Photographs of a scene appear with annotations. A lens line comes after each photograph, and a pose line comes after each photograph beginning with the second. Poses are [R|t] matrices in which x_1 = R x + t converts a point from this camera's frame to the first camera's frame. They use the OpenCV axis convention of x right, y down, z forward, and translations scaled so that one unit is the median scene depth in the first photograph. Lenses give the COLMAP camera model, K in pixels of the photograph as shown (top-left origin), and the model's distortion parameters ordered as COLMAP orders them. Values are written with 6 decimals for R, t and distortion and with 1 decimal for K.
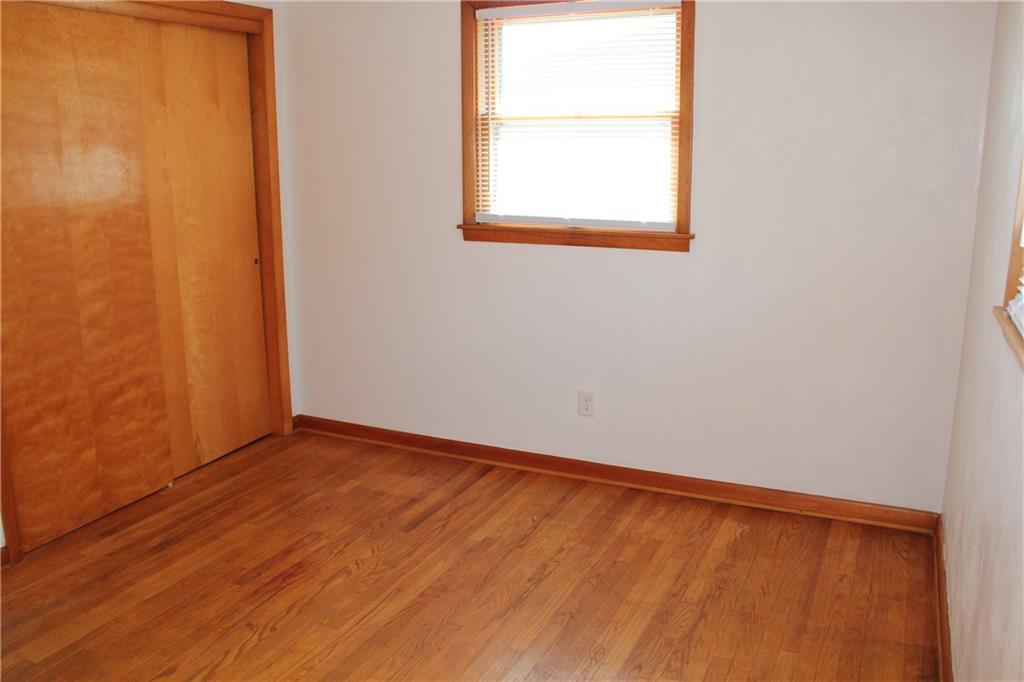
lens RADIAL K [[851.8, 0, 509.4], [0, 851.8, 342.7], [0, 0, 1]] dist [-0.168067, 0.151438]
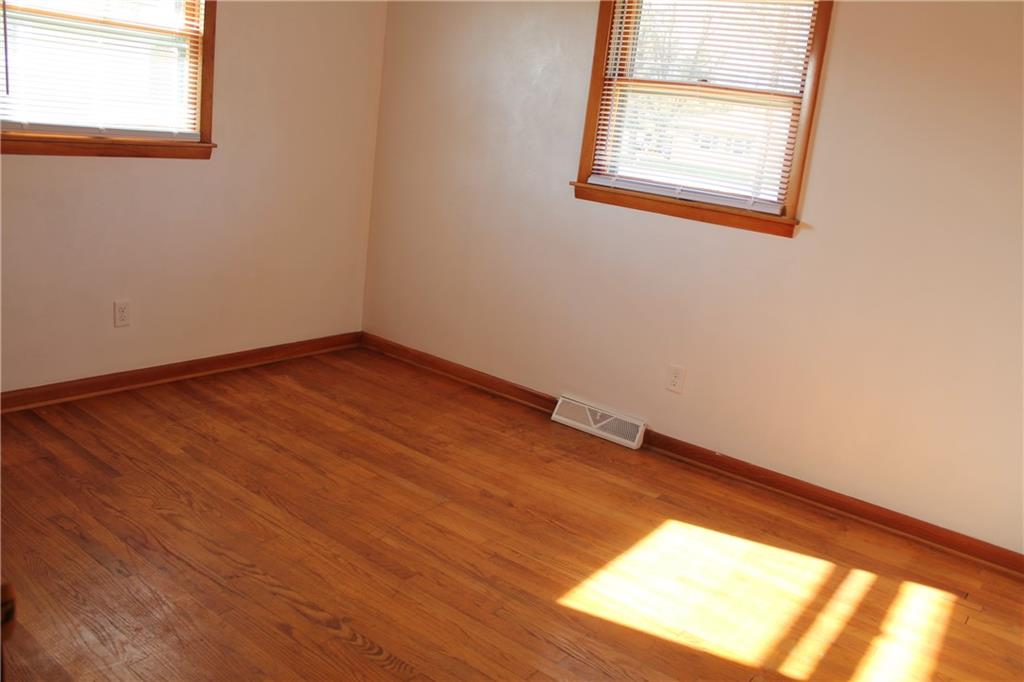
lens RADIAL K [[851.8, 0, 509.4], [0, 851.8, 342.7], [0, 0, 1]] dist [-0.168067, 0.151438]
pose [[0.204571, -0.222087, 0.953325, -0.838635], [0.100686, 0.973530, 0.205189, -0.055974], [-0.973660, 0.054010, 0.221517, 0.373379]]
